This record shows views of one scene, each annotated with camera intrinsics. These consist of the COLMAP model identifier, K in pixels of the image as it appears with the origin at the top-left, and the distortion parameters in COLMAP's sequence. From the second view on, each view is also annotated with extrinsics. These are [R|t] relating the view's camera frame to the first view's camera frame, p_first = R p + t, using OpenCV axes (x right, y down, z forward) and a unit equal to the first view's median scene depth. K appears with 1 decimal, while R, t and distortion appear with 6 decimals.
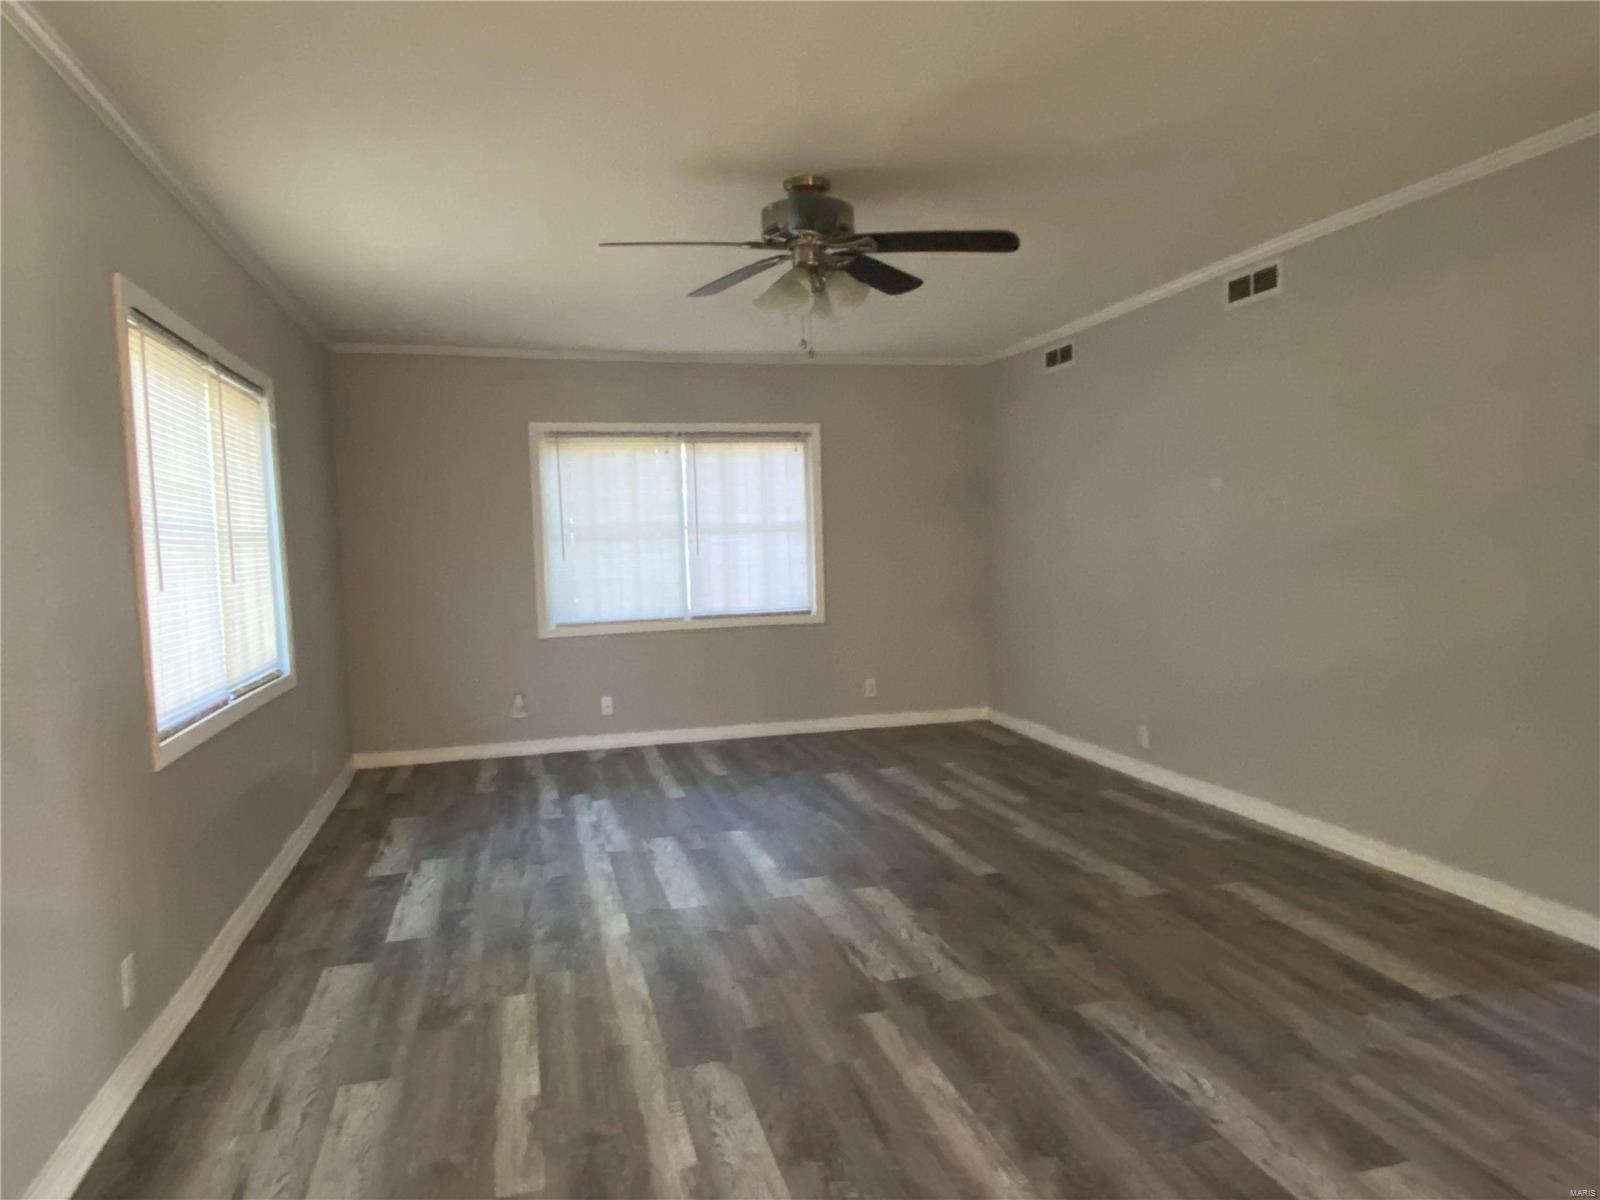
lens RADIAL K [[1058.2, 0, 792.9], [0, 1058.2, 599.1], [0, 0, 1]] dist [0.027200, -0.018210]
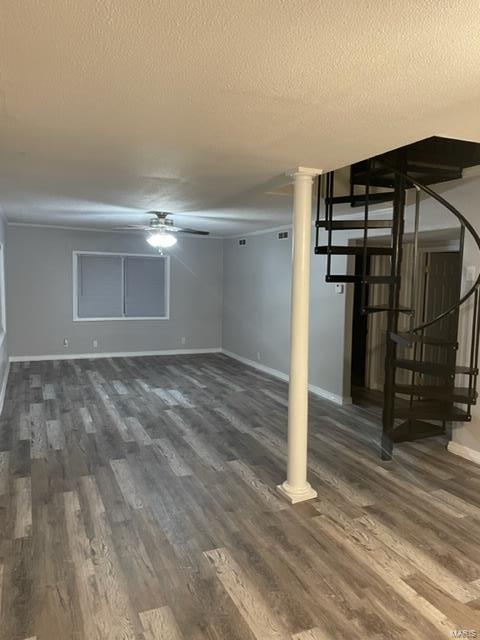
lens RADIAL K [[492.6, 0, 246.5], [0, 492.6, 314.8], [0, 0, 1]] dist [0.046141, -0.029762]
pose [[0.986557, 0.039054, 0.158681, 0.042757], [-0.042115, 0.998985, 0.015977, -0.041989], [-0.157896, -0.022446, 0.987201, -0.816285]]
